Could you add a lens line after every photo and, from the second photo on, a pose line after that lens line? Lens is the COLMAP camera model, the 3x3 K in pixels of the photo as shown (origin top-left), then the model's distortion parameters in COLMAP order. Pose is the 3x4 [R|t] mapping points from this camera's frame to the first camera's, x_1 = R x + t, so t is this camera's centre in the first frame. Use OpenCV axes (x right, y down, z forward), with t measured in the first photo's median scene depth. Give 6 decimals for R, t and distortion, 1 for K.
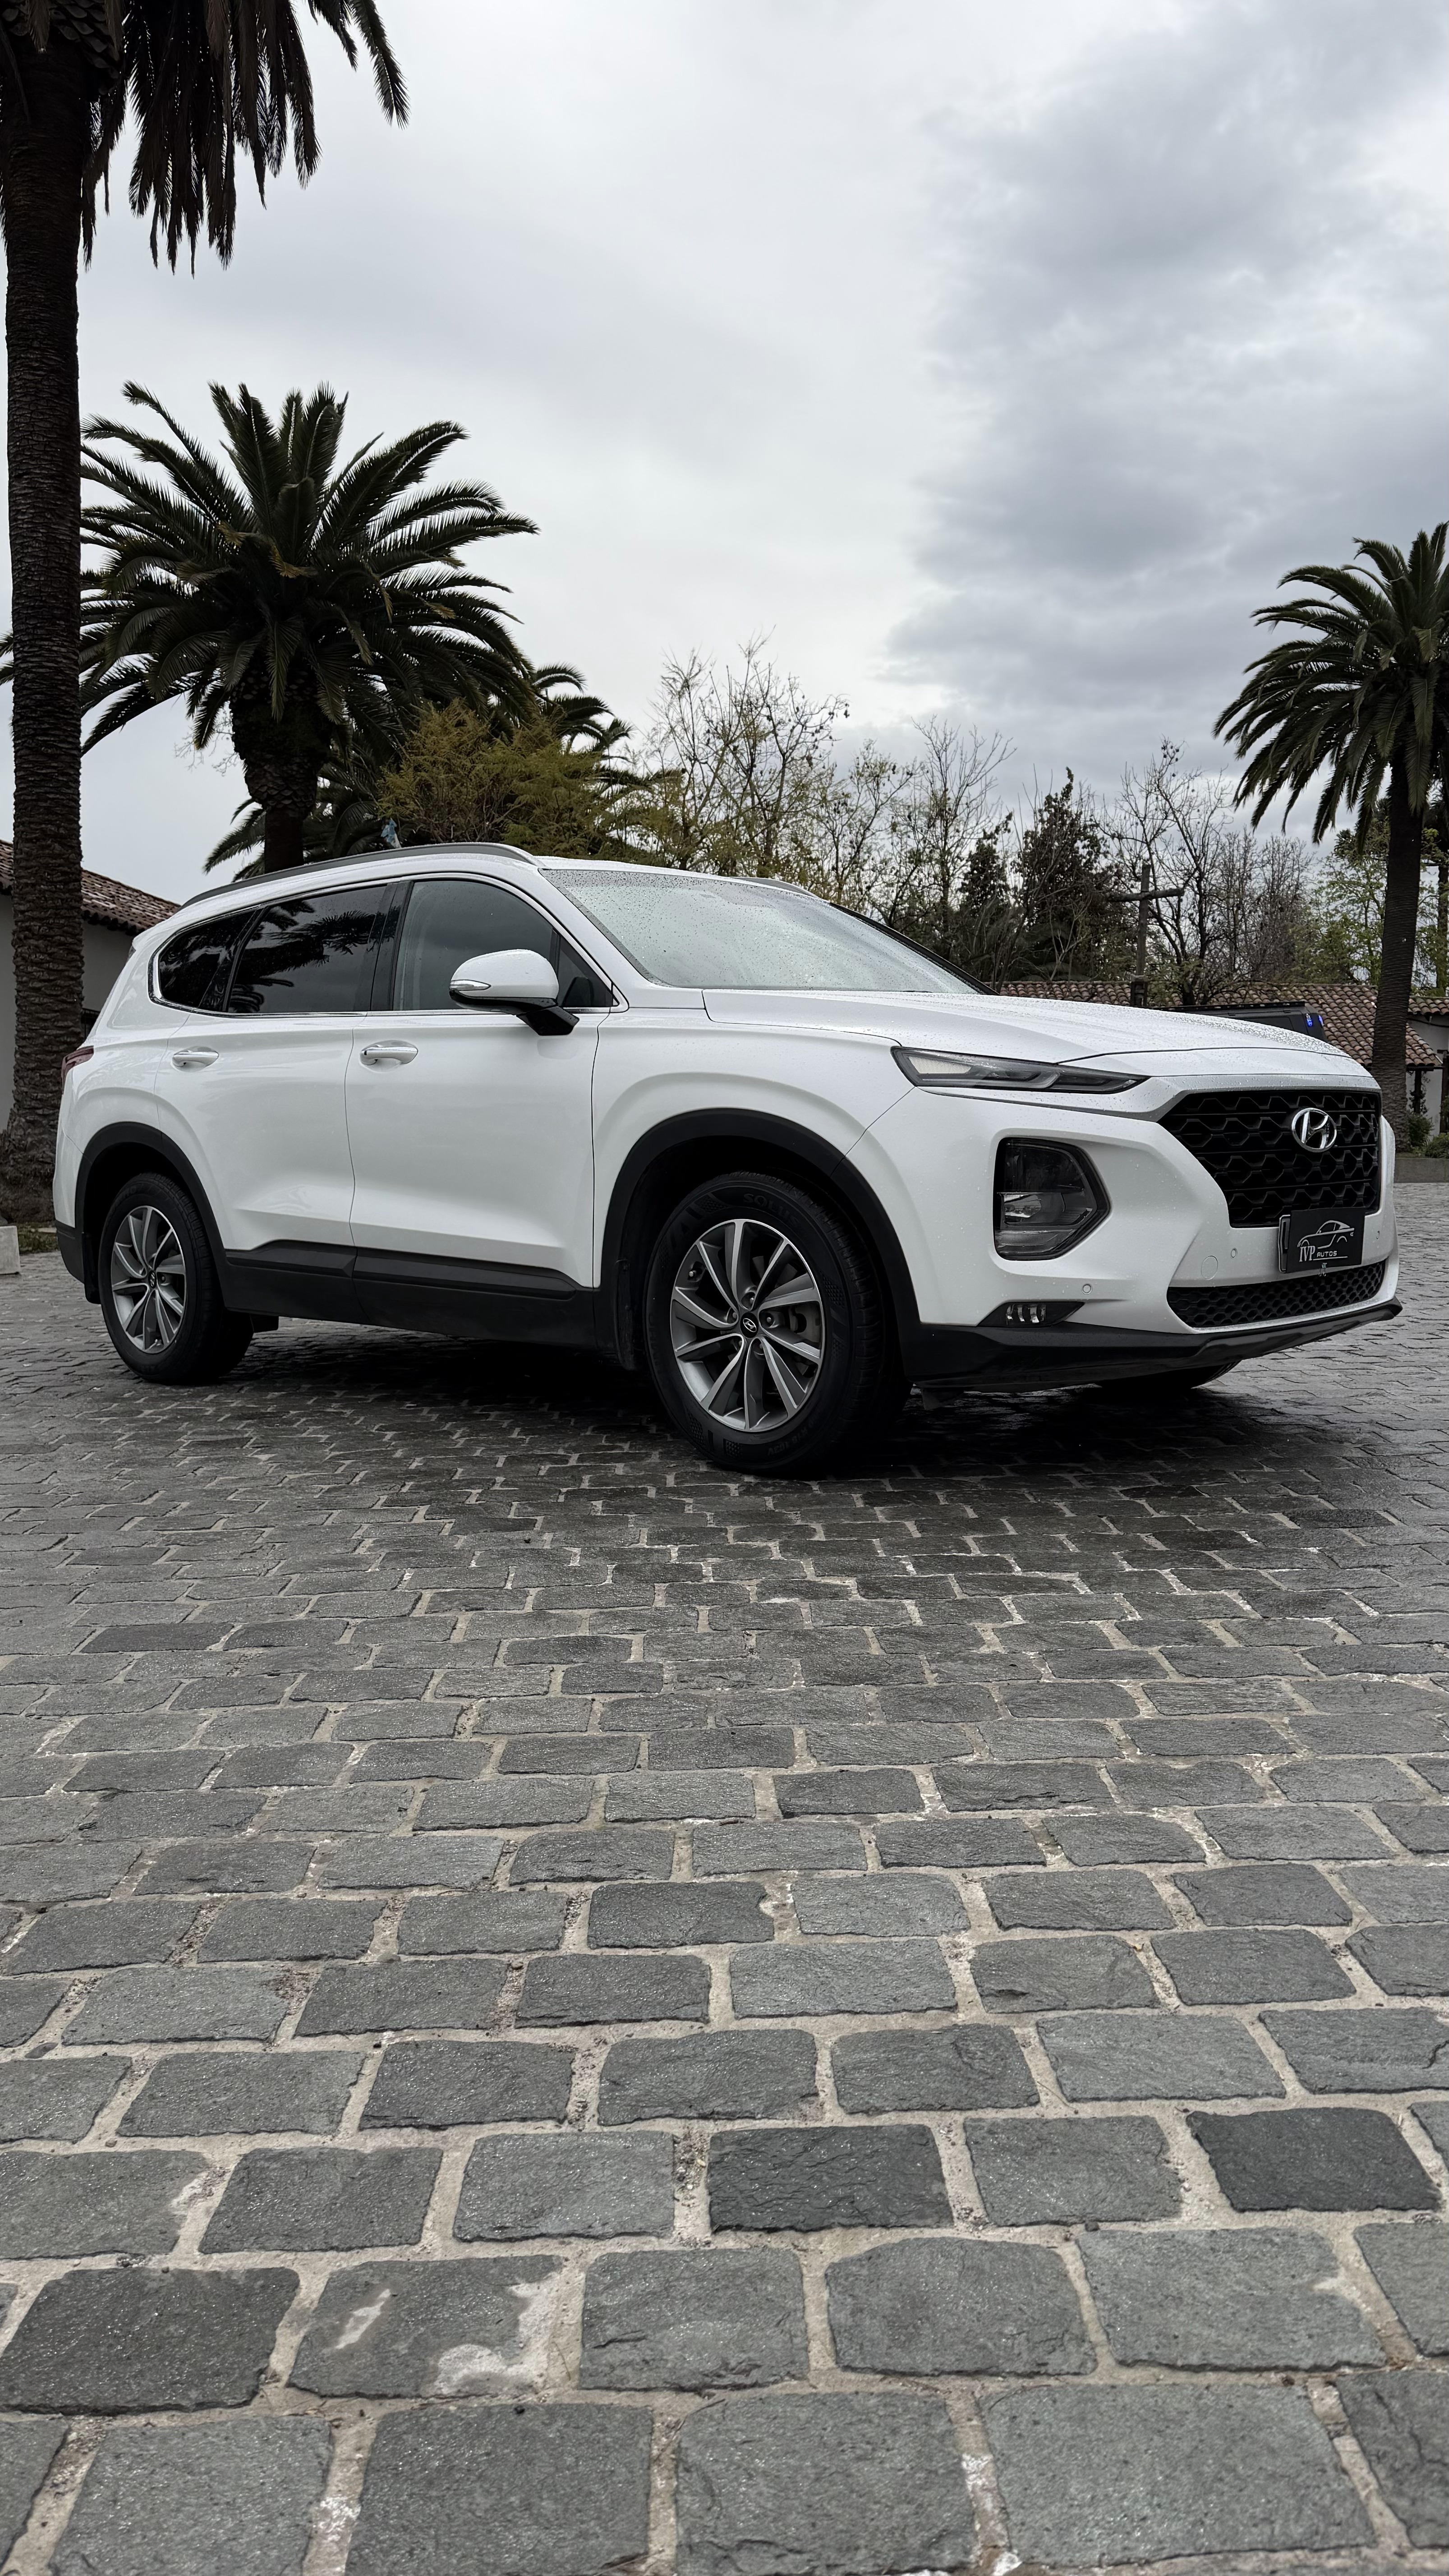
lens RADIAL K [[1938.0, 0, 724.5], [0, 1938.0, 1288.0], [0, 0, 1]] dist [0.037845, -0.135041]
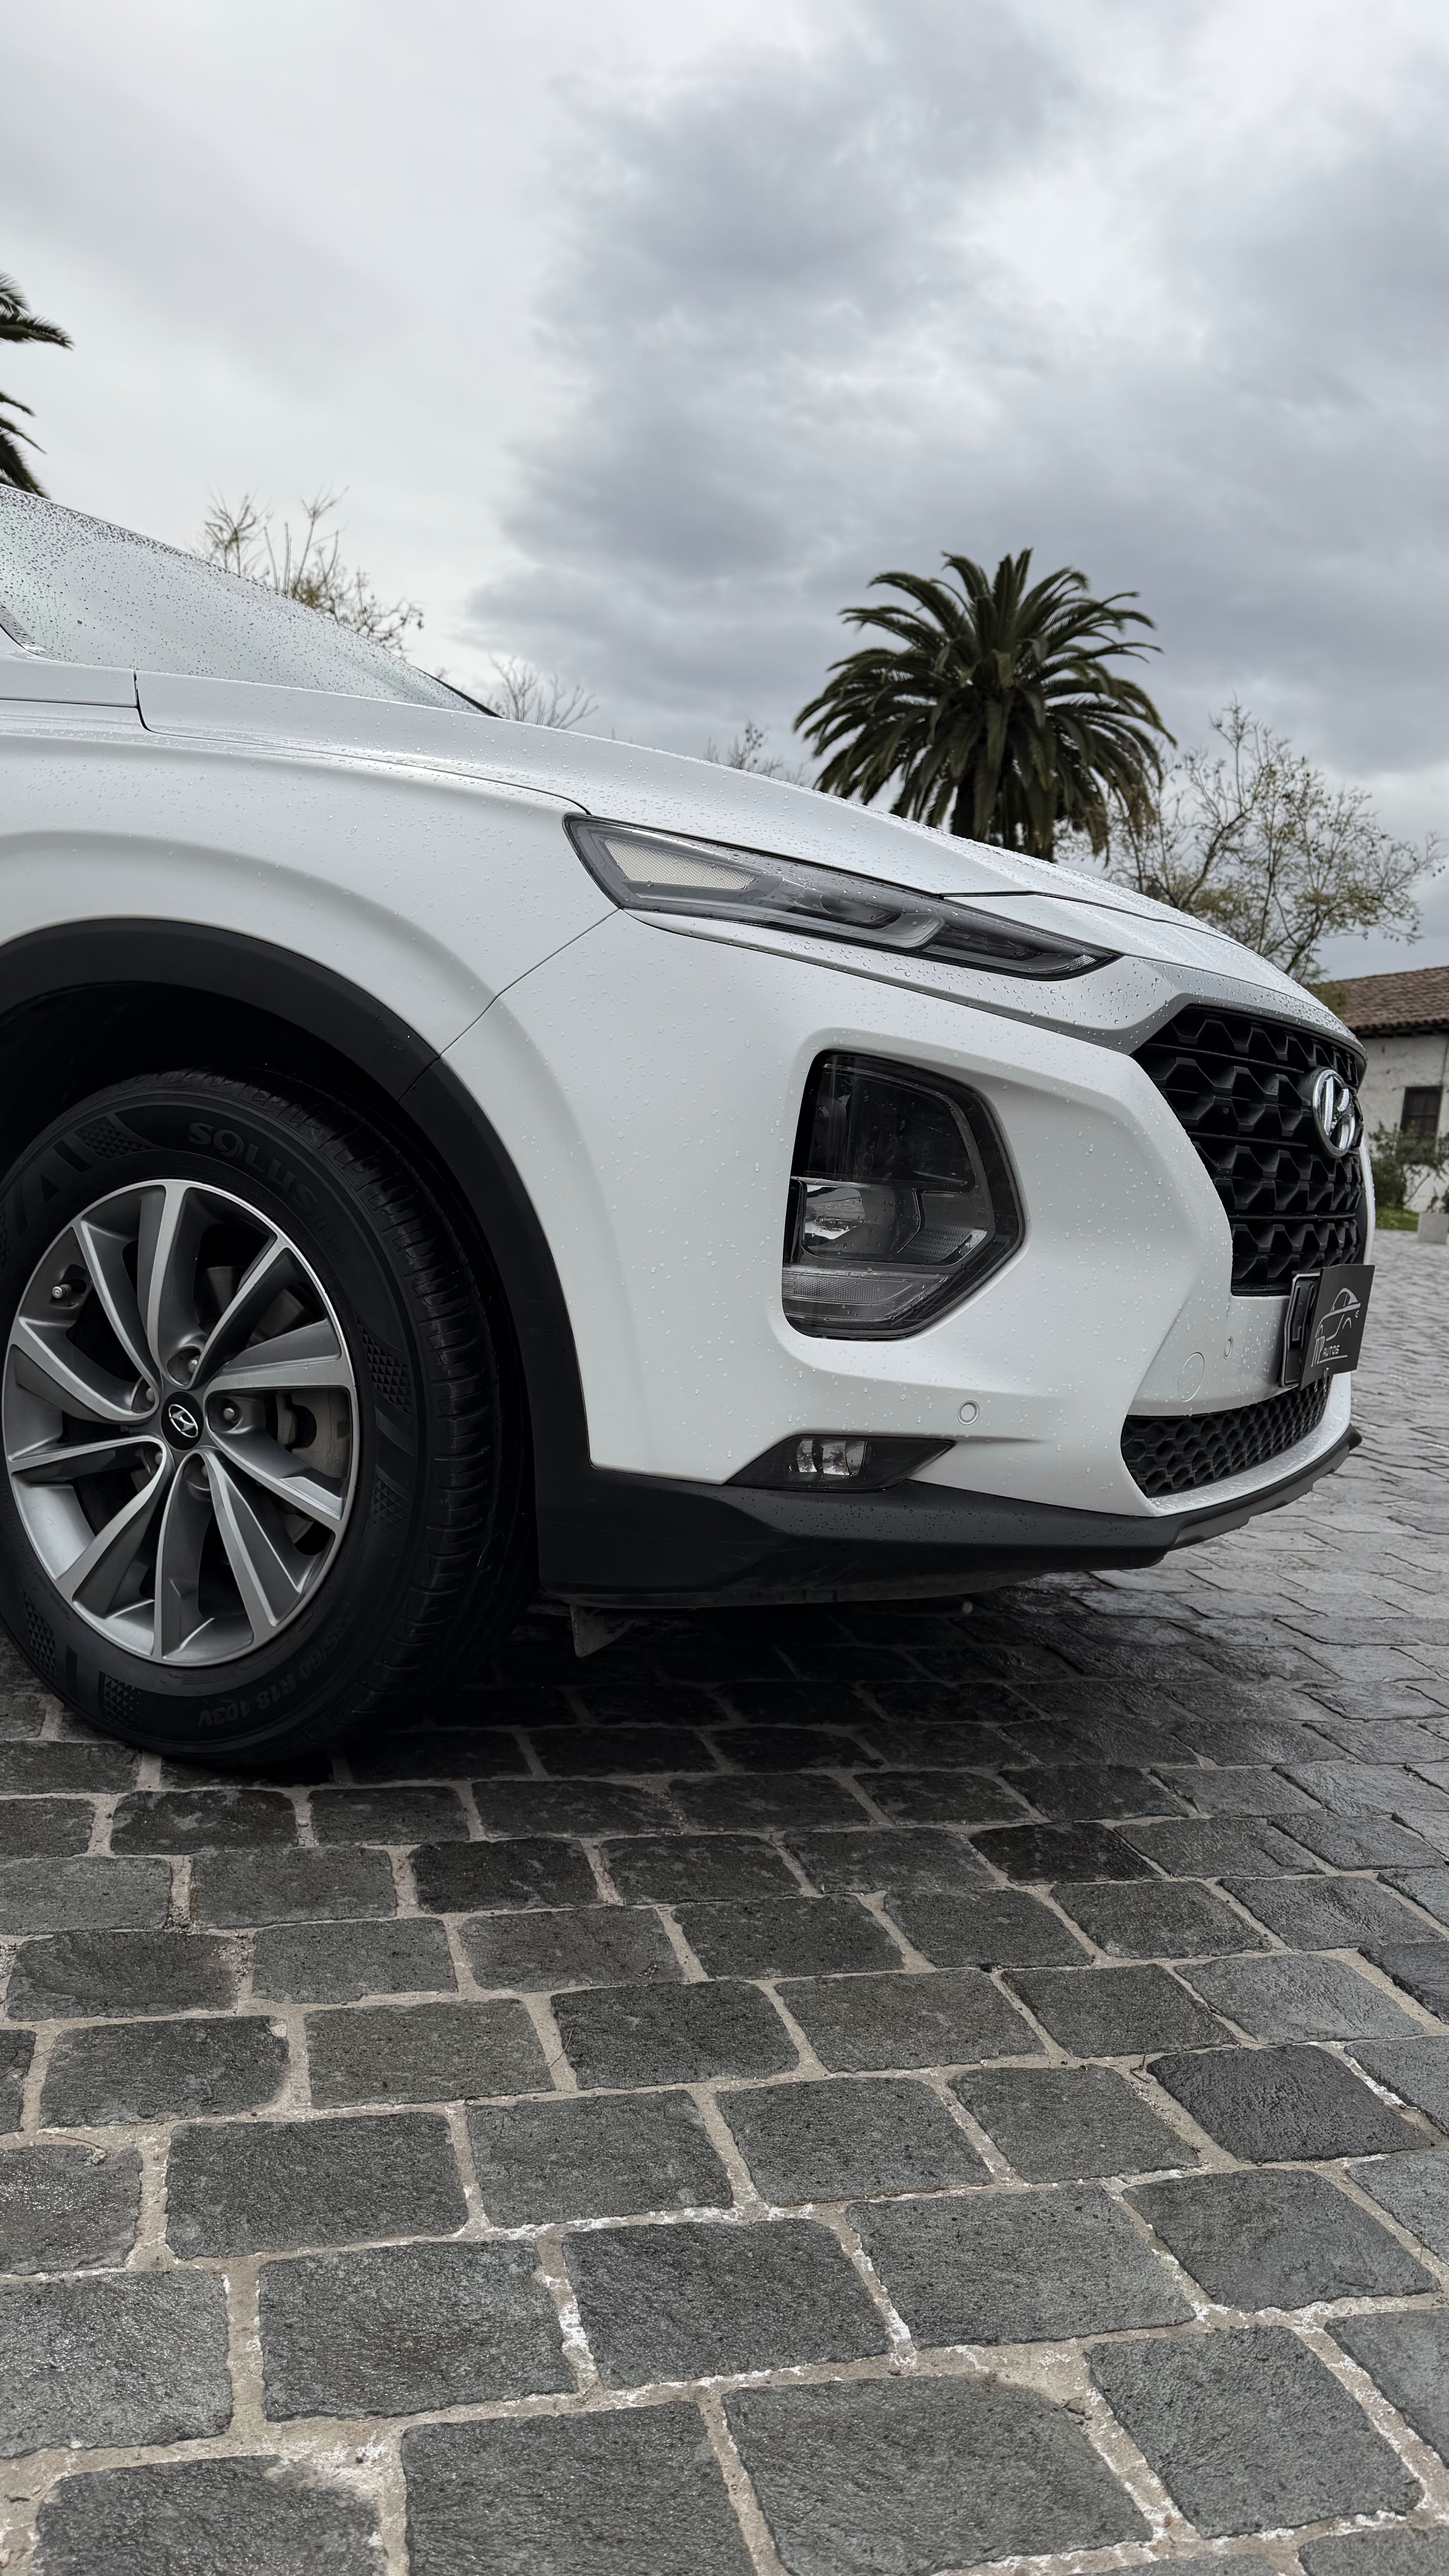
lens RADIAL K [[1938.0, 0, 724.5], [0, 1938.0, 1288.0], [0, 0, 1]] dist [0.037845, -0.135041]
pose [[0.967286, 0.079453, 0.240924, 0.023138], [-0.082717, 0.996567, 0.003450, -0.022991], [-0.239823, -0.023266, 0.970538, 0.546595]]
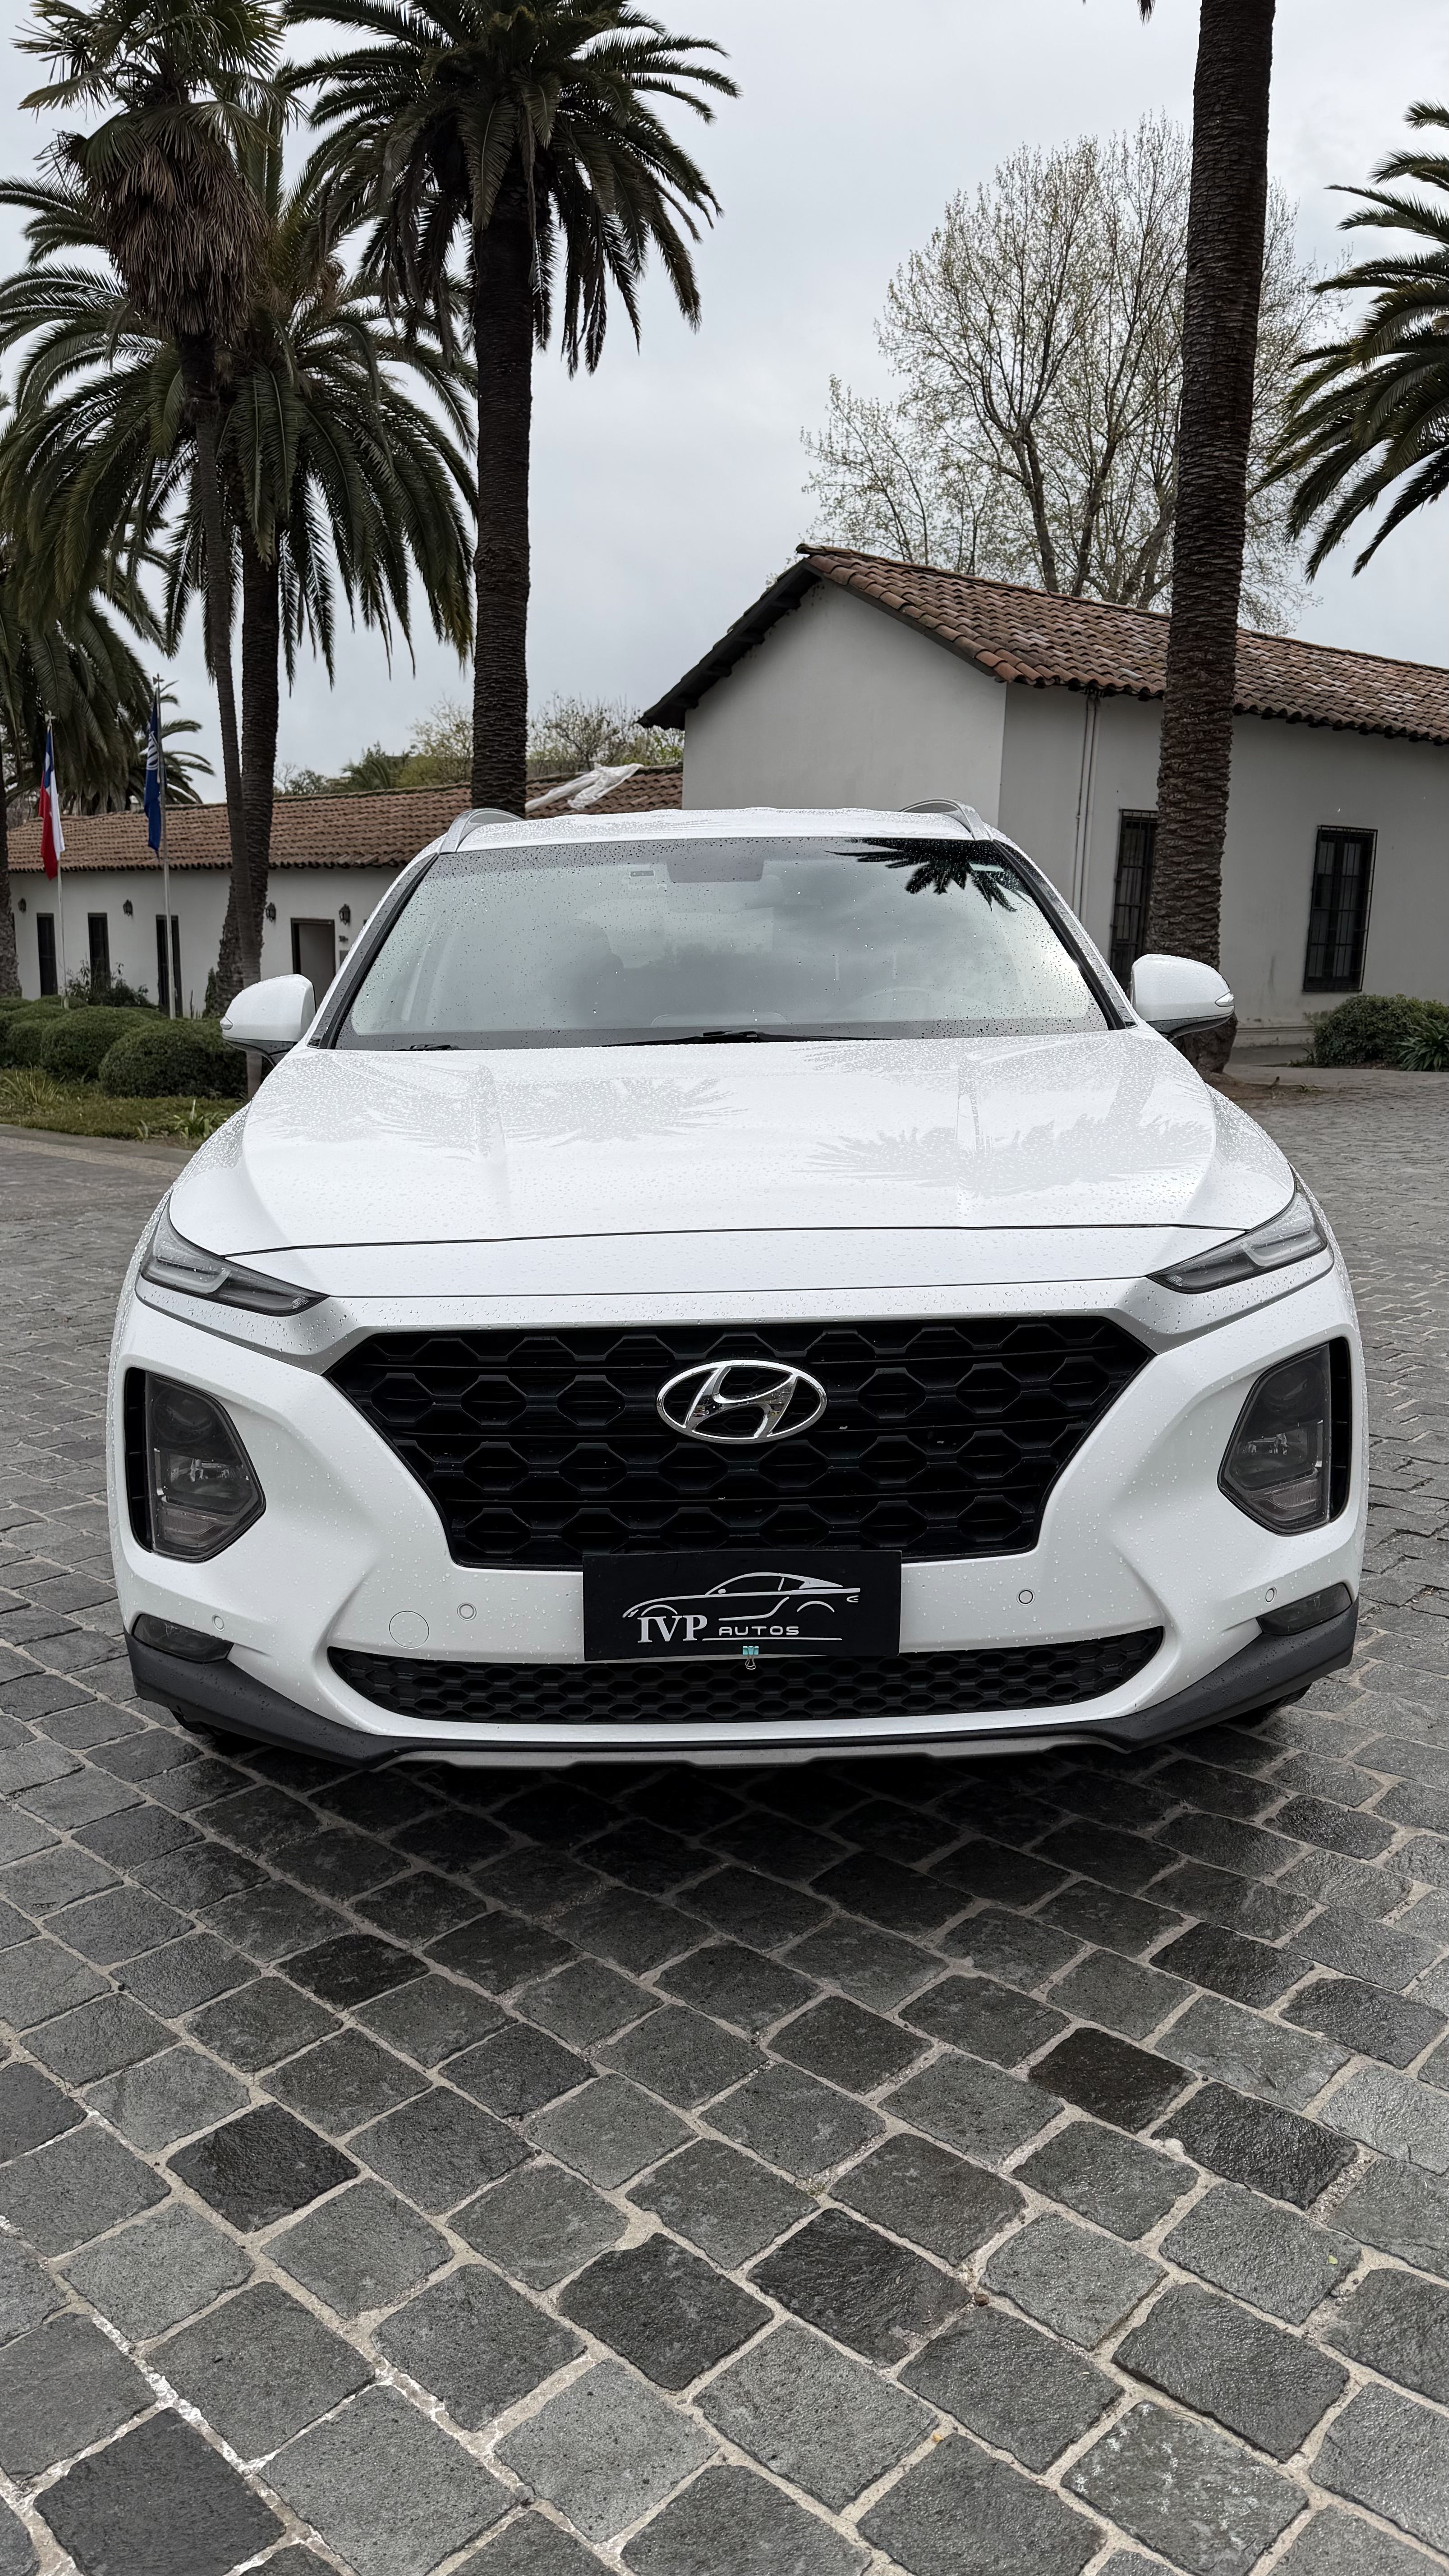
lens RADIAL K [[1871.9, 0, 675.8], [0, 1871.9, 1300.5], [0, 0, 1]] dist [0.067917, -0.102632]
pose [[0.718236, 0.139083, -0.681757, 0.646118], [-0.057016, 0.988288, 0.141550, -0.183186], [0.693459, -0.062795, 0.717754, 0.626945]]
